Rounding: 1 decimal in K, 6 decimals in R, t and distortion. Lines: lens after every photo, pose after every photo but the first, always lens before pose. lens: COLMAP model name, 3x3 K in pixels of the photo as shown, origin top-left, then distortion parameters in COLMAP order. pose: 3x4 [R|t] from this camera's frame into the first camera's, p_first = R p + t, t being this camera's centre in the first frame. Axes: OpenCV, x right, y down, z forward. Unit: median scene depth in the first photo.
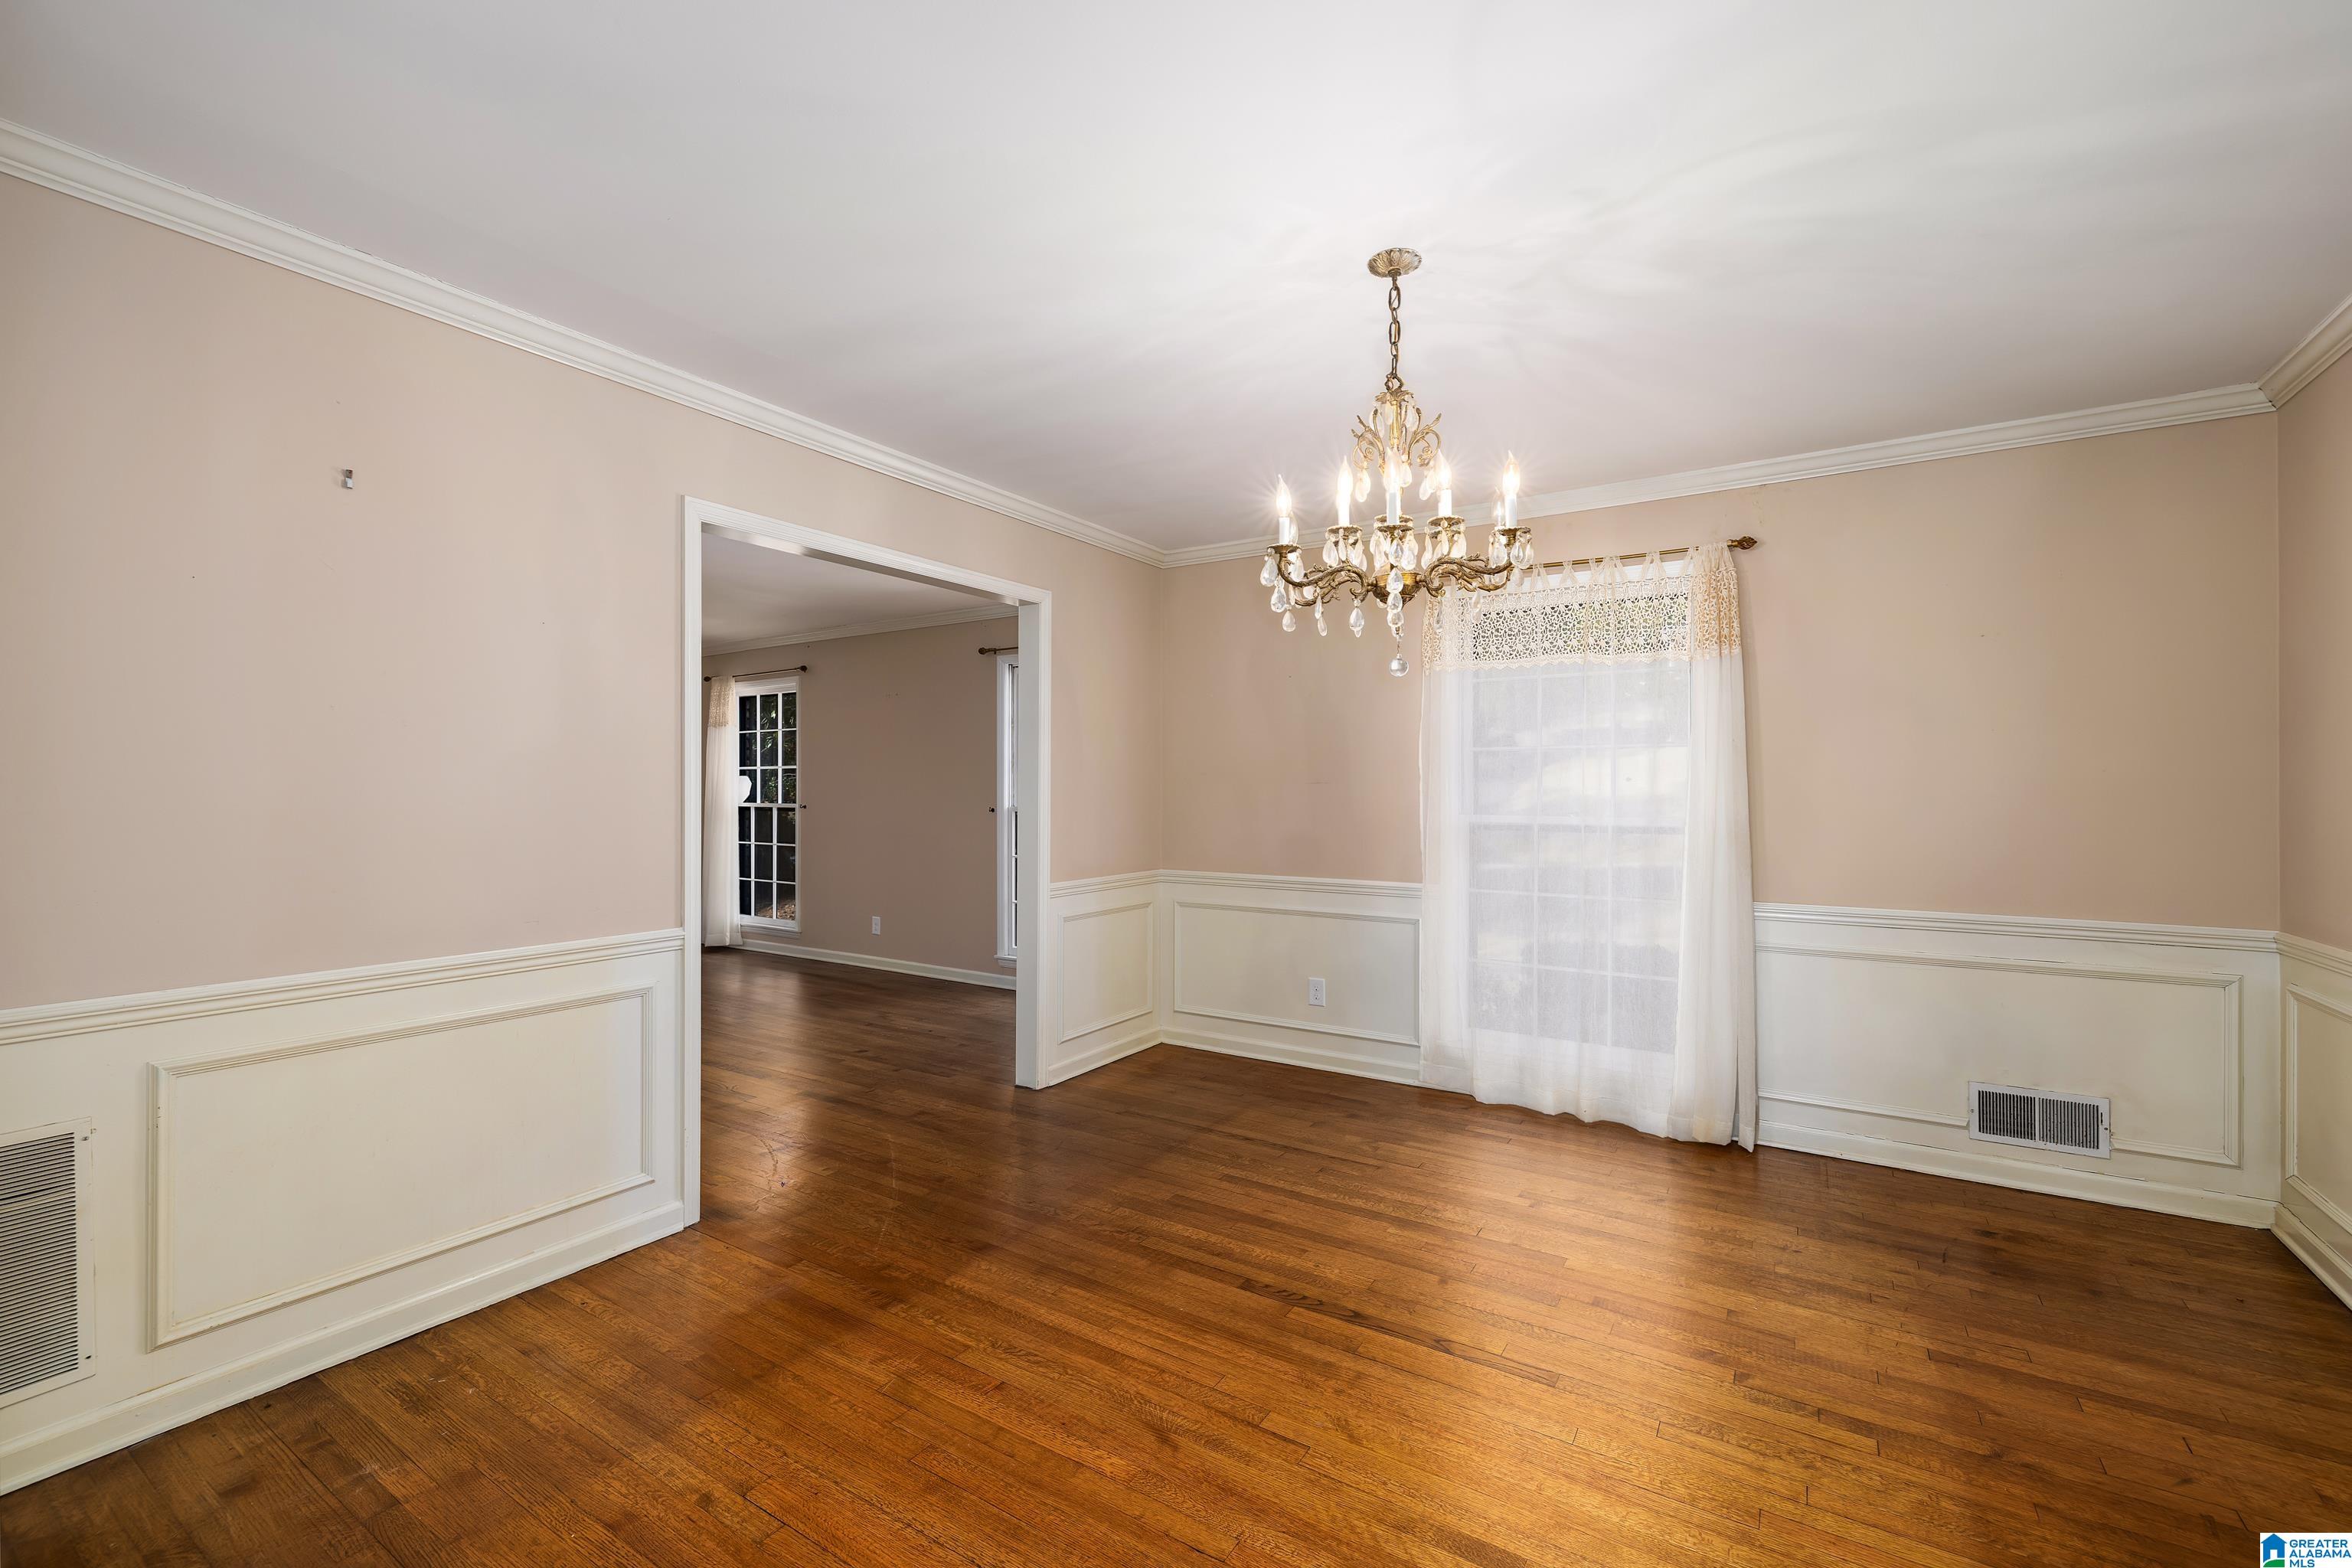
lens RADIAL K [[1000.1, 0, 1143.5], [0, 1000.1, 772.1], [0, 0, 1]] dist [-0.000887, 0.000082]
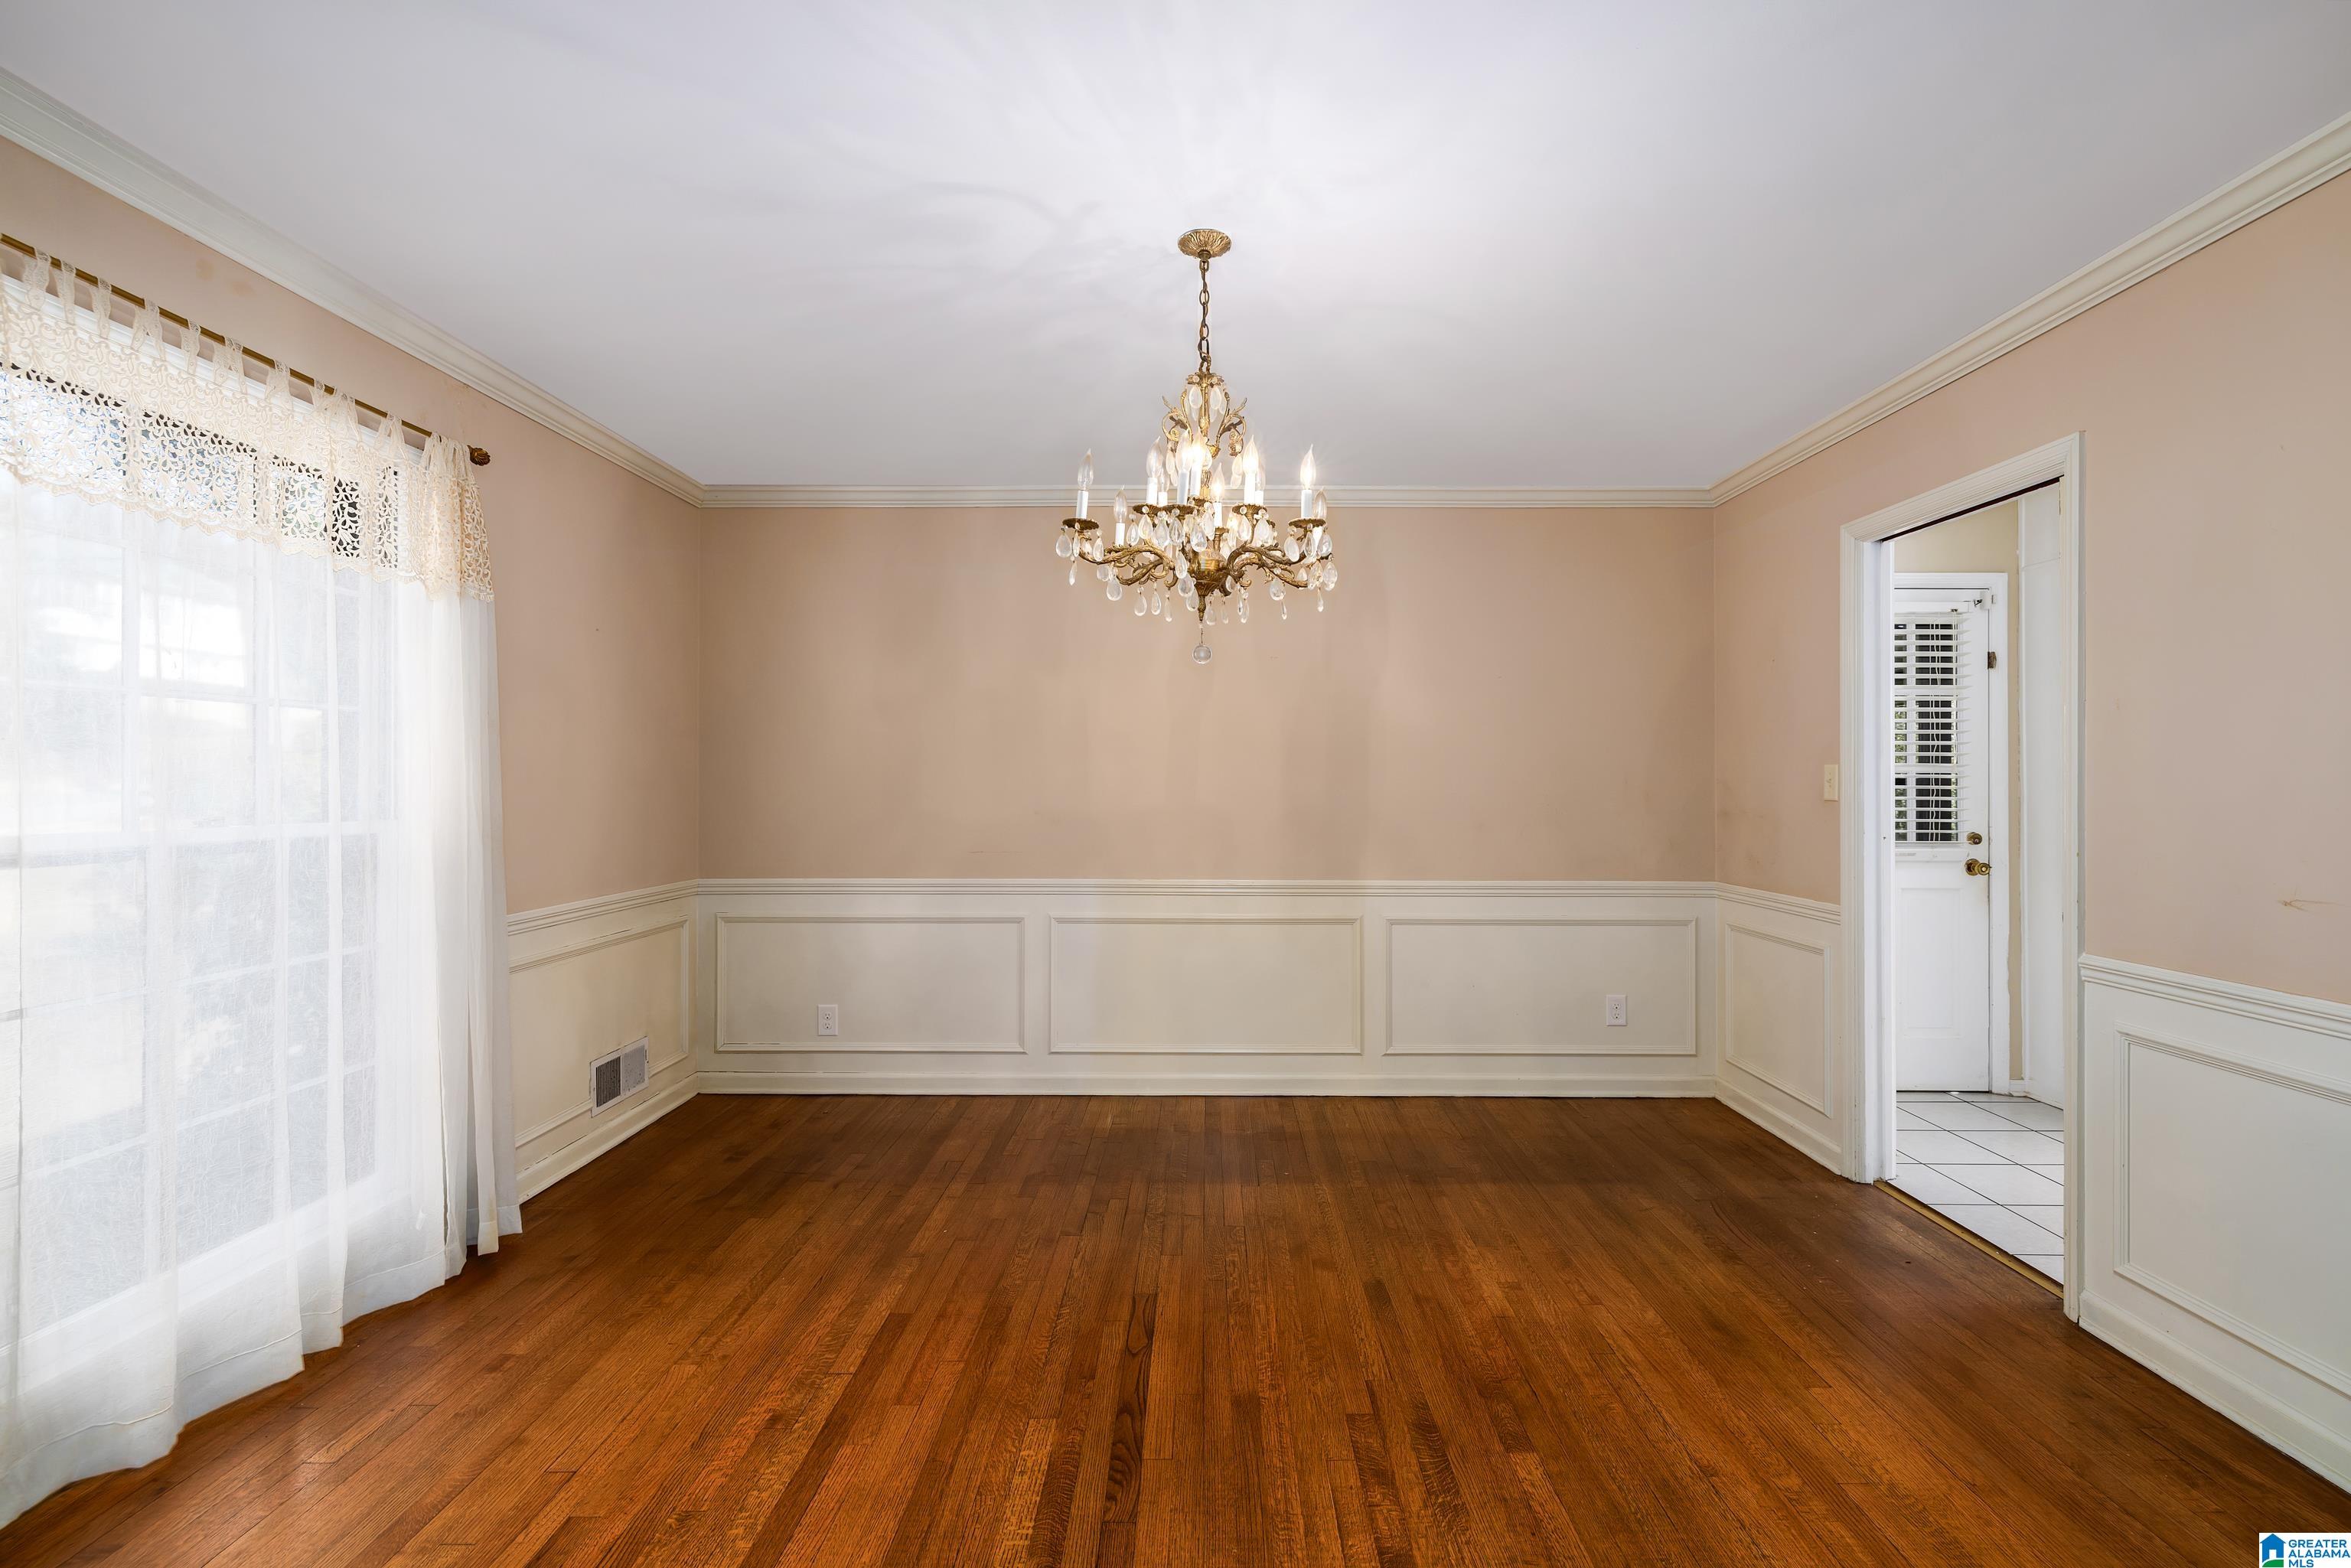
lens RADIAL K [[995.3, 0, 1219.5], [0, 995.3, 771.6], [0, 0, 1]] dist [-0.000098, -0.000006]
pose [[-0.568950, 0.006457, 0.822347, -0.409454], [-0.019322, 0.999588, -0.021216, 0.020745], [-0.822145, -0.027960, -0.568591, 1.123698]]
